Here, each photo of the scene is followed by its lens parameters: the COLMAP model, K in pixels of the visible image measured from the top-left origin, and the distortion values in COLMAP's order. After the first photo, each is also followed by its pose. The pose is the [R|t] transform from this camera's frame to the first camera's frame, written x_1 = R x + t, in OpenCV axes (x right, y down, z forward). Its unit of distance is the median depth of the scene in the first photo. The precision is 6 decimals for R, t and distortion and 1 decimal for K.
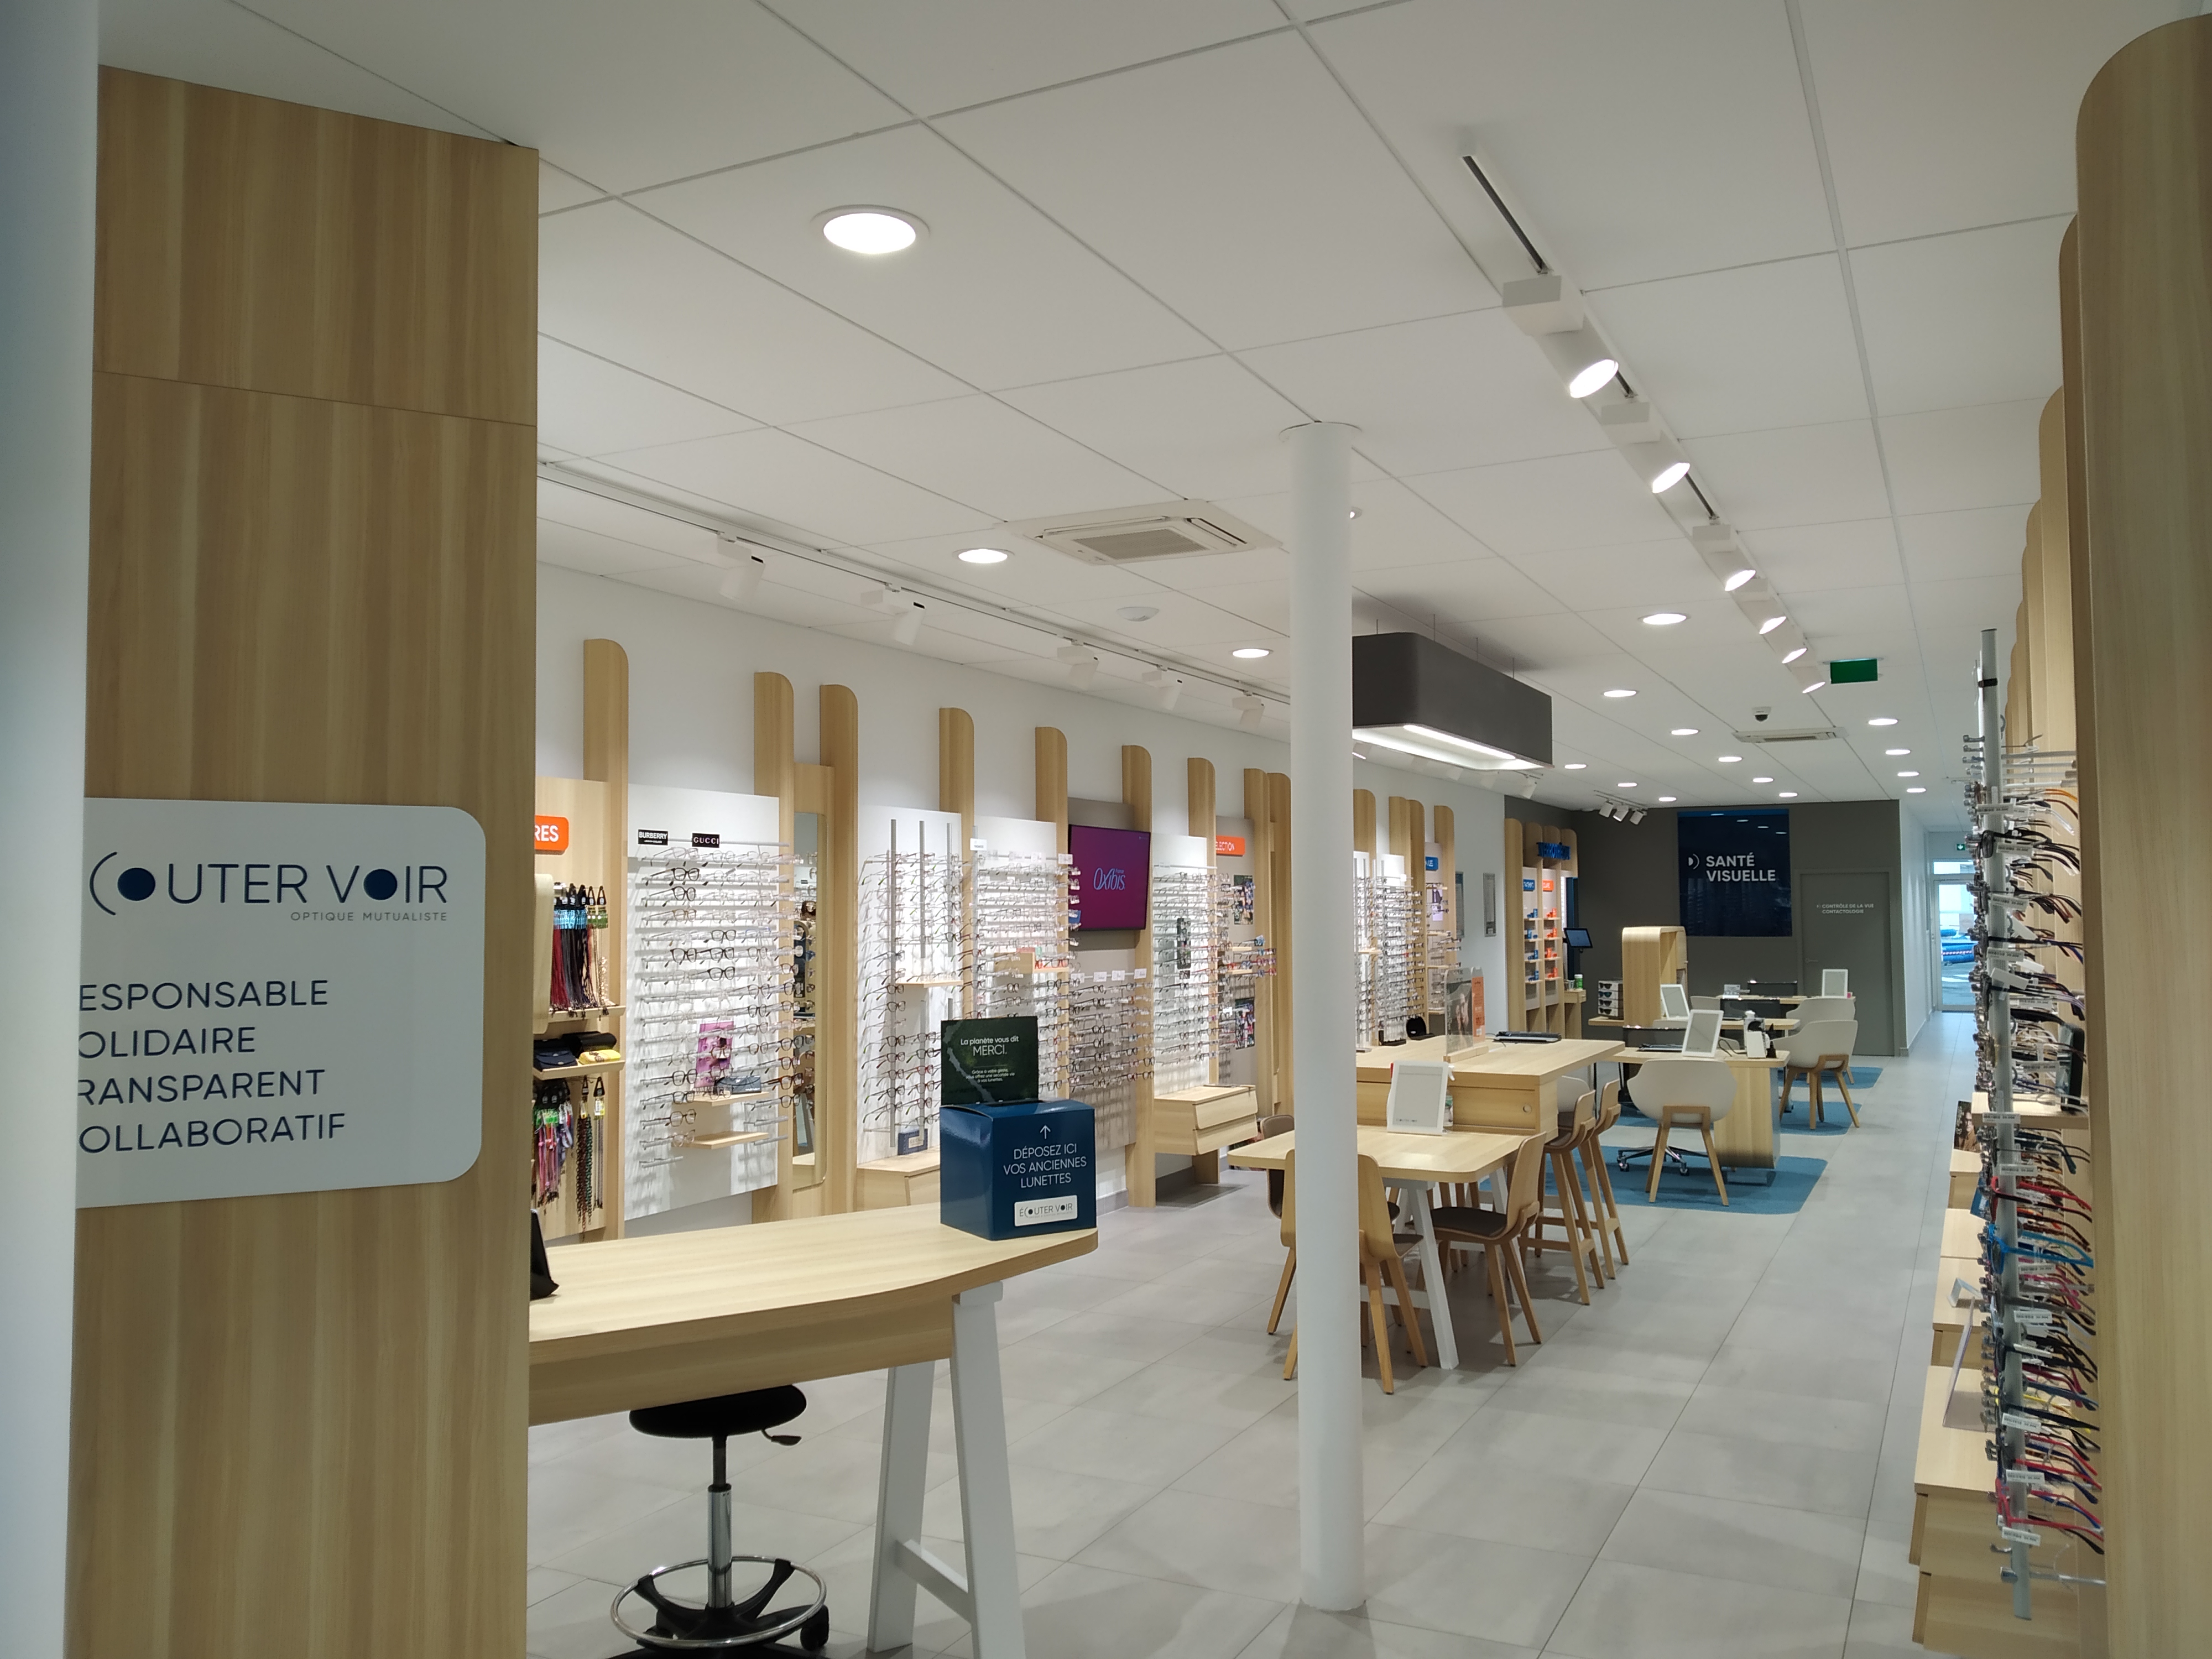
lens RADIAL K [[1753.6, 0, 1069.8], [0, 1753.6, 825.9], [0, 0, 1]] dist [0.082184, -0.165400]
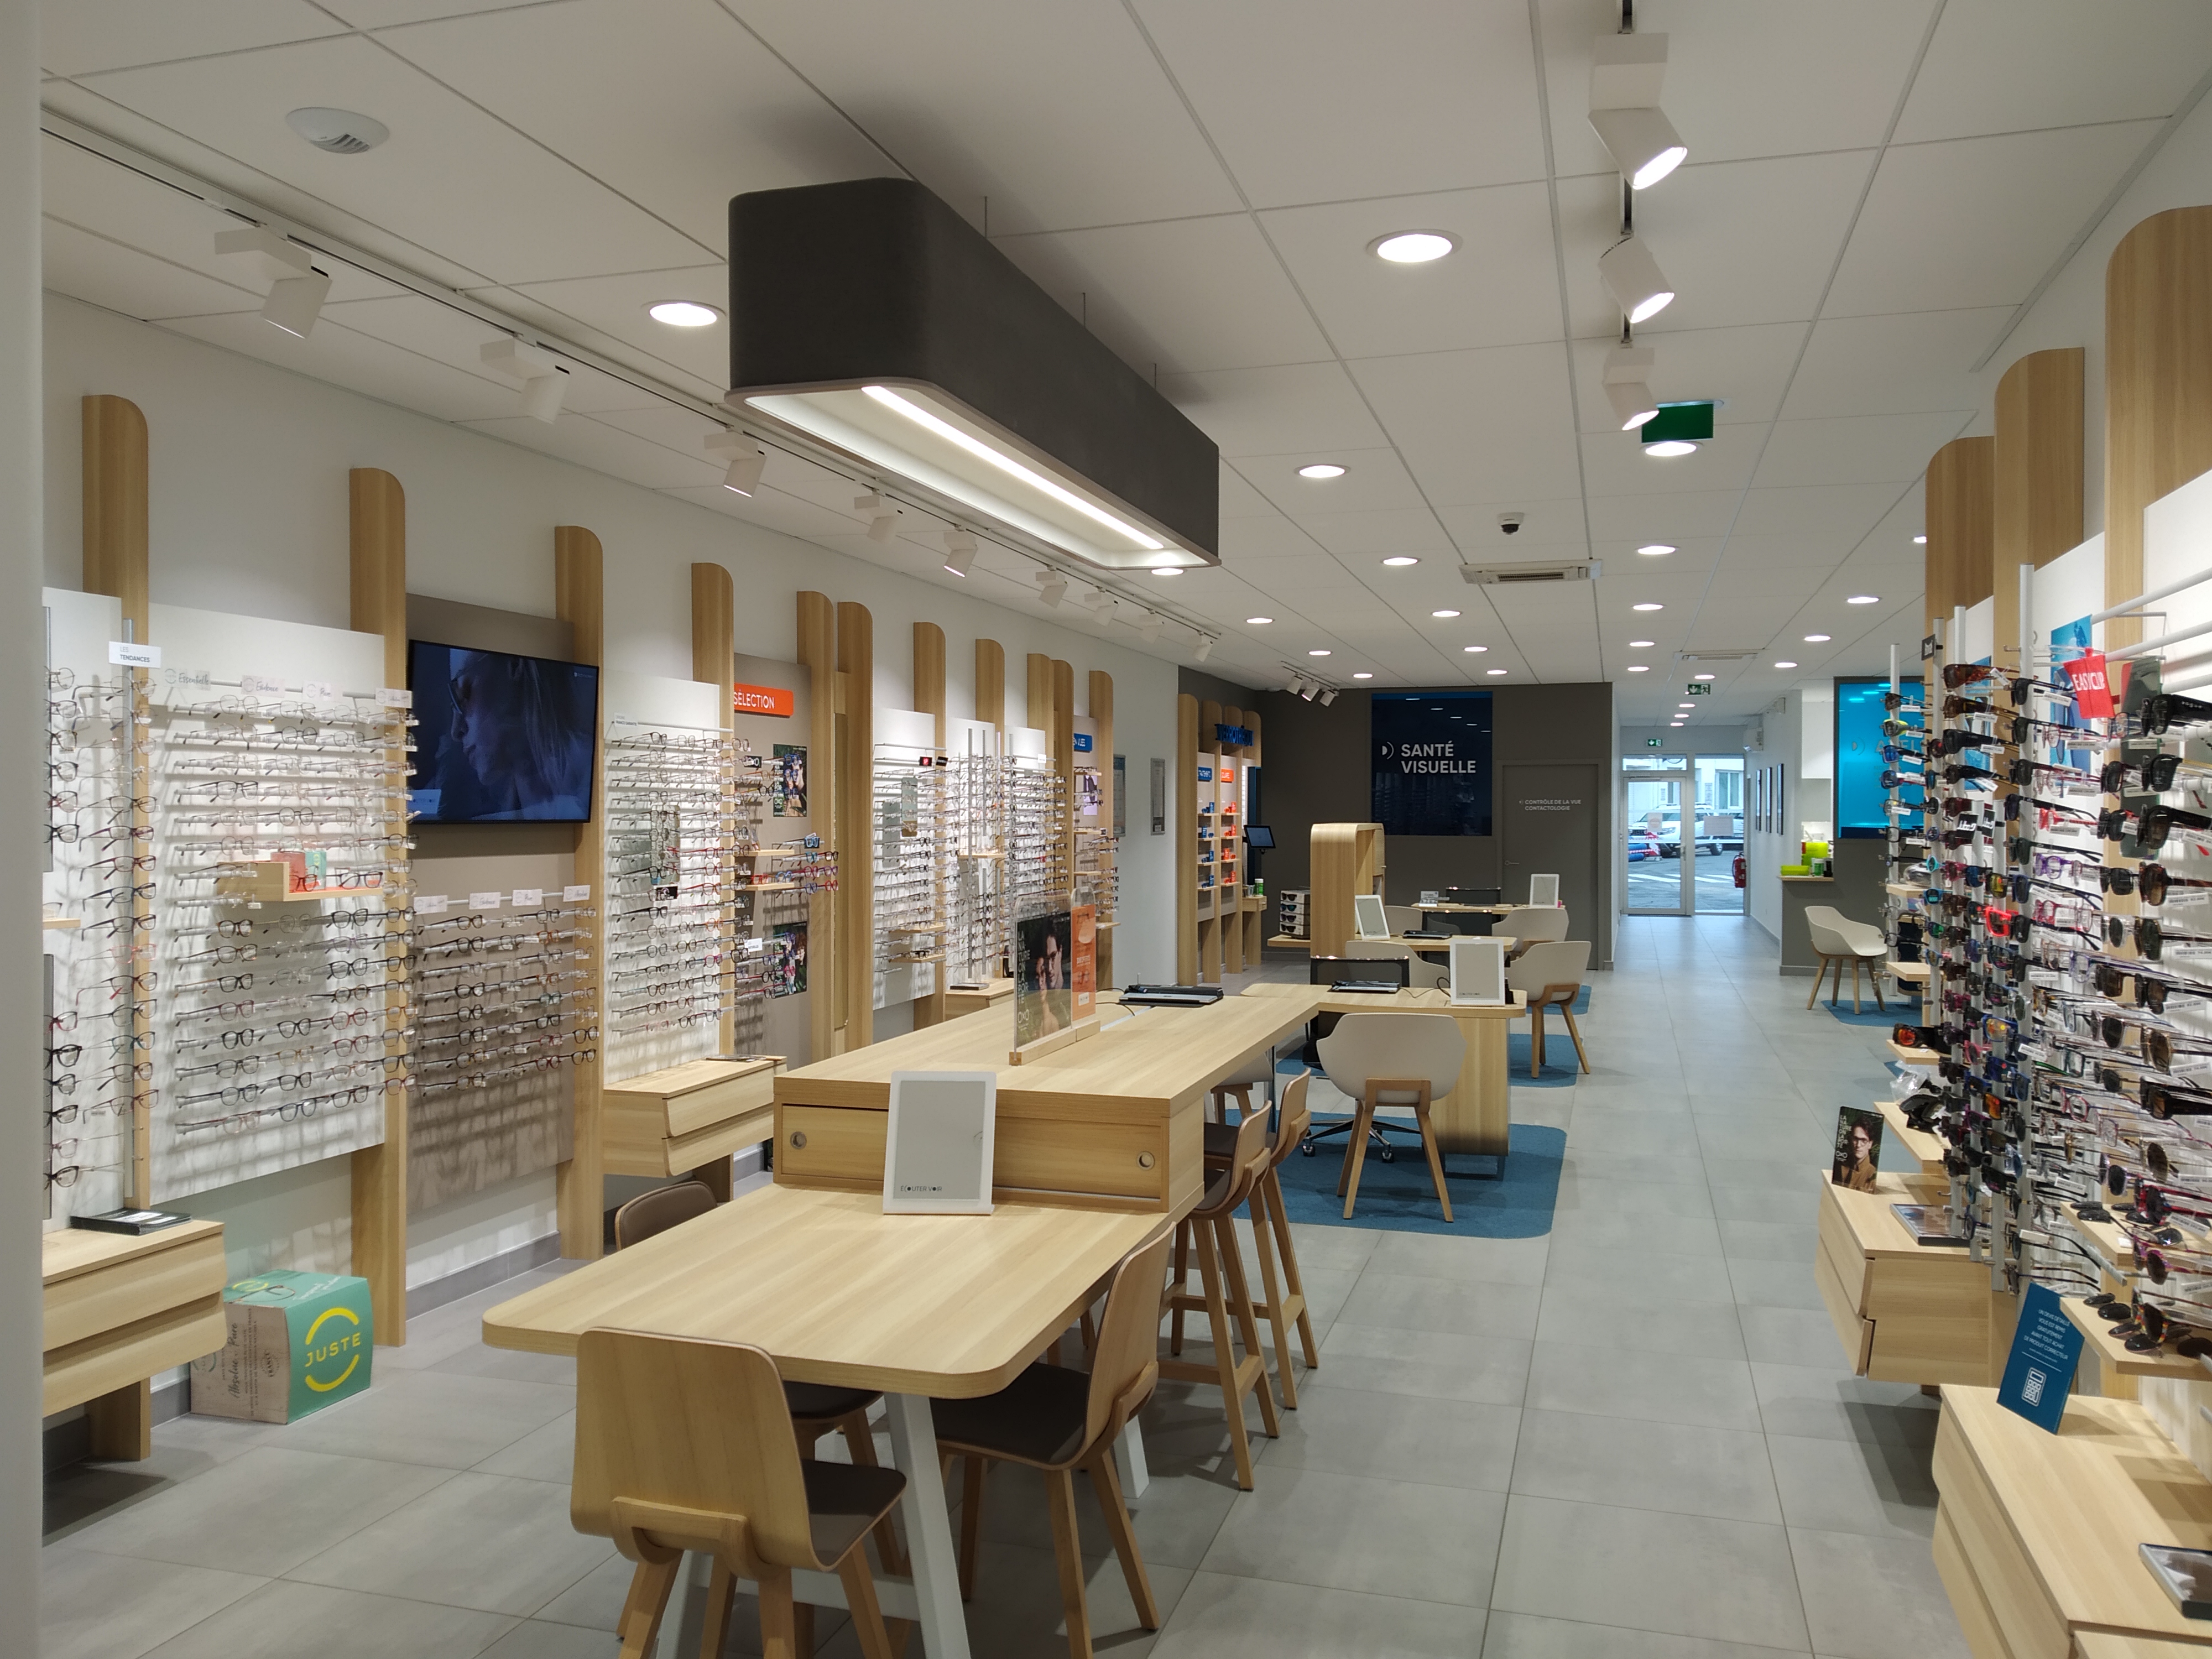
lens RADIAL K [[1753.6, 0, 1069.8], [0, 1753.6, 825.9], [0, 0, 1]] dist [0.082184, -0.165400]
pose [[0.985521, 0.005769, 0.169455, 0.097573], [-0.015711, 0.998228, 0.057387, 0.019861], [-0.168823, -0.059219, 0.983866, 0.326736]]
